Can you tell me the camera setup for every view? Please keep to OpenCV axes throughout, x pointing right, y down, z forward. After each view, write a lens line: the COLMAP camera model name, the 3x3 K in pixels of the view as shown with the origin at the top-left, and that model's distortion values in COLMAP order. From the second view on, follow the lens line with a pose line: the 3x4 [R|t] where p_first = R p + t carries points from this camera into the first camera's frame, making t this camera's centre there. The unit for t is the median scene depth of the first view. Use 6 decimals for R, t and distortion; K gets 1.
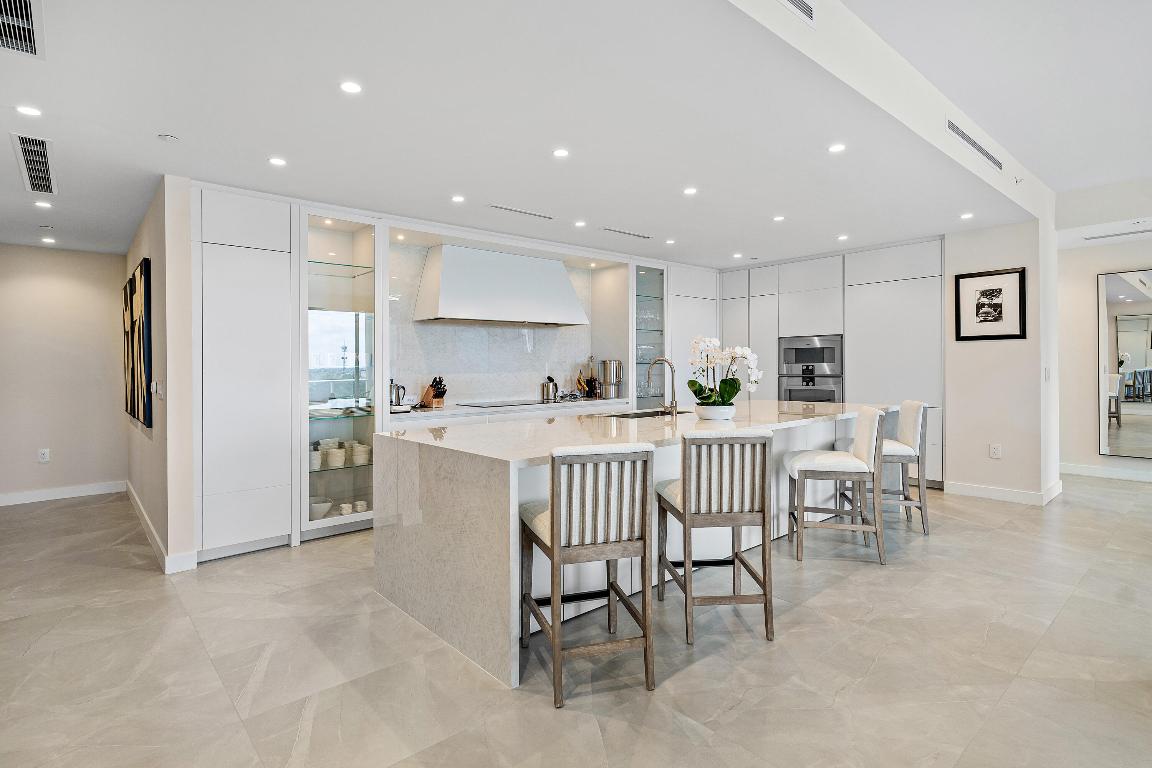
lens RADIAL K [[577.2, 0, 585.4], [0, 577.2, 364.7], [0, 0, 1]] dist [0.013794, -0.001869]
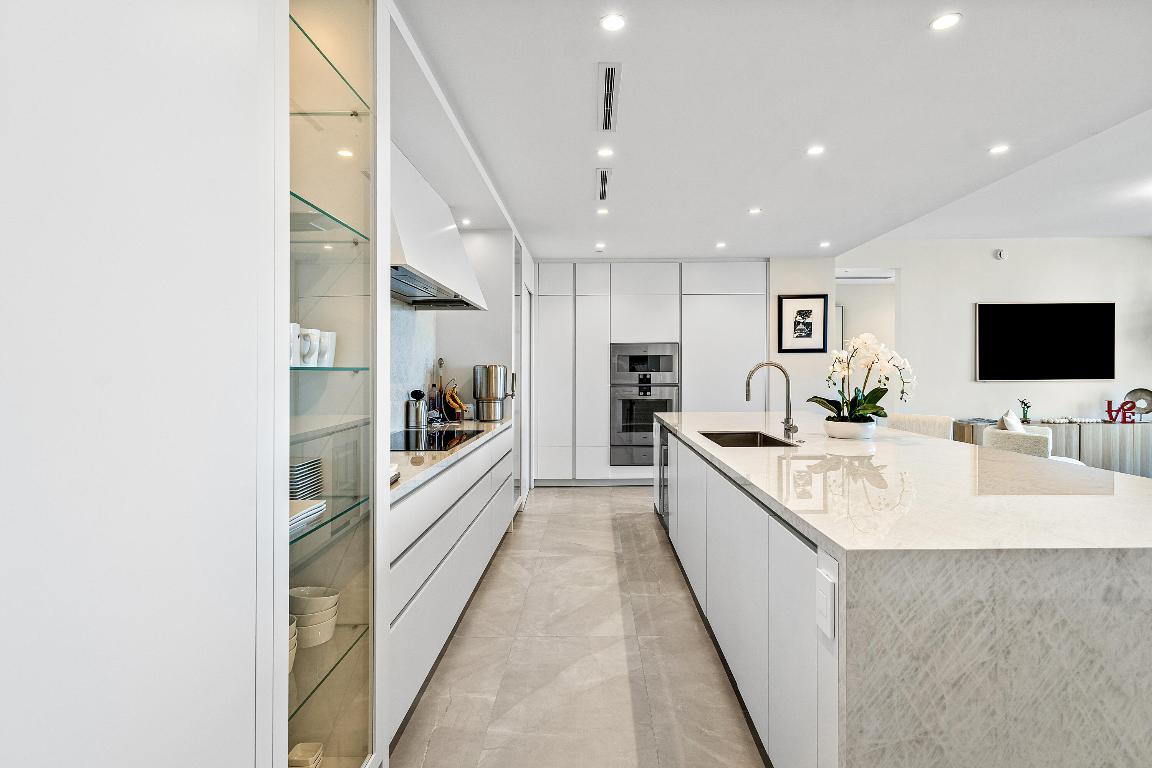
lens RADIAL K [[577.2, 0, 599.0], [0, 577.2, 376.6], [0, 0, 1]] dist [0.013794, -0.001869]
pose [[0.651144, 0.000943, 0.758954, -0.463972], [-0.002190, 0.999997, 0.000637, 0.005764], [-0.758951, -0.002077, 0.651144, 0.542395]]
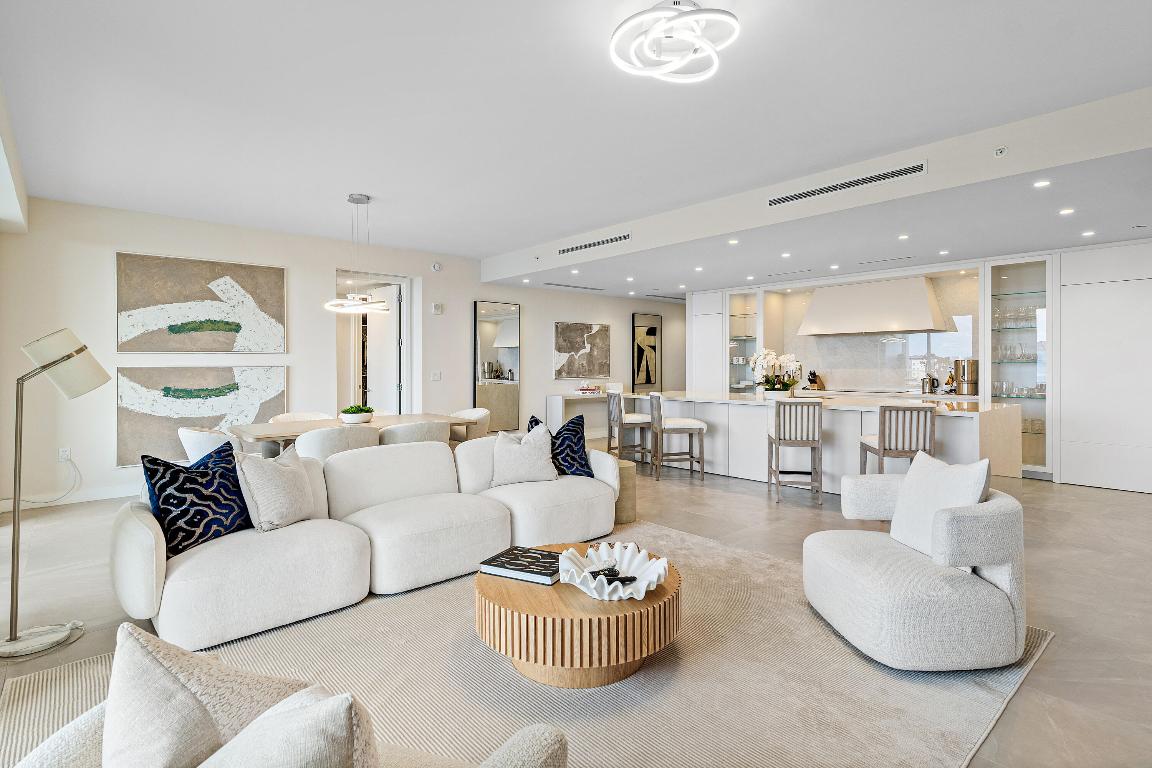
lens RADIAL K [[577.2, 0, 589.4], [0, 577.2, 371.8], [0, 0, 1]] dist [0.013794, -0.001869]
pose [[0.015634, 0.027584, -0.999497, 1.313949], [0.003041, 0.999613, 0.027635, -0.020197], [0.999873, -0.003472, 0.015544, 0.331291]]
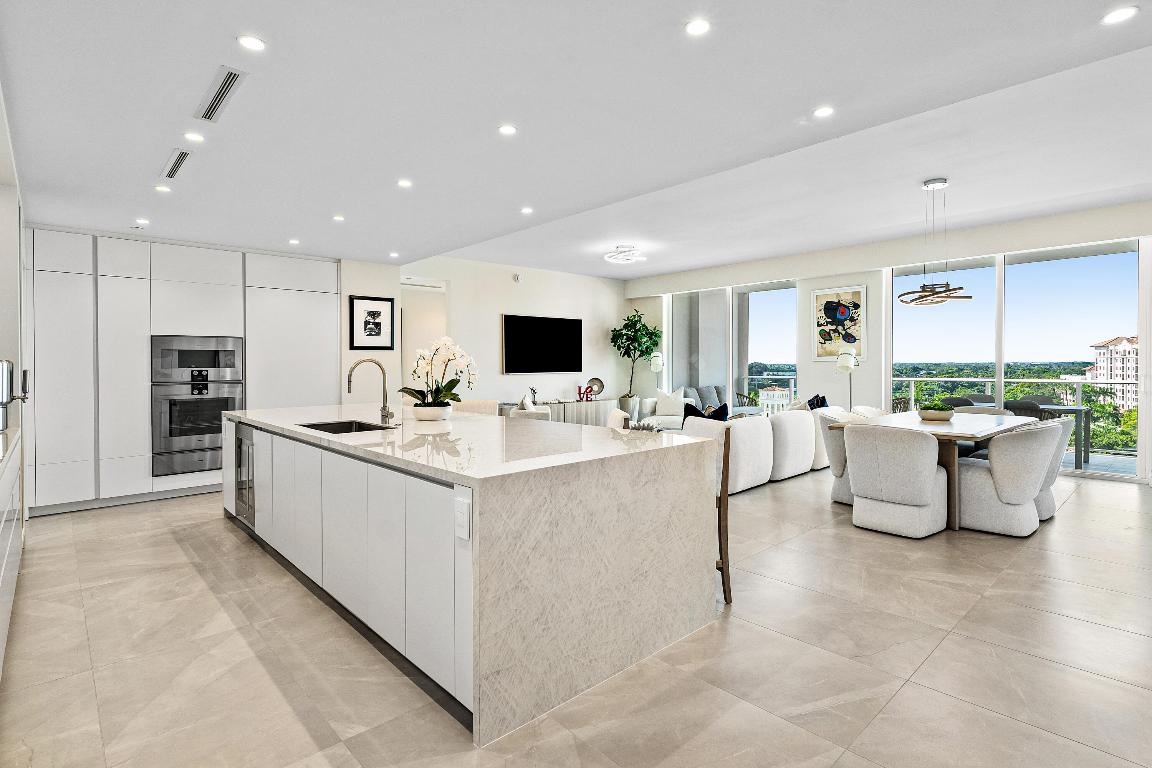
lens RADIAL K [[577.2, 0, 578.3], [0, 577.2, 367.9], [0, 0, 1]] dist [0.013794, -0.001869]
pose [[-0.018334, 0.005507, 0.999817, -0.586757], [0.007590, 0.999957, -0.005369, 0.007558], [-0.999803, 0.007490, -0.018375, 0.560974]]
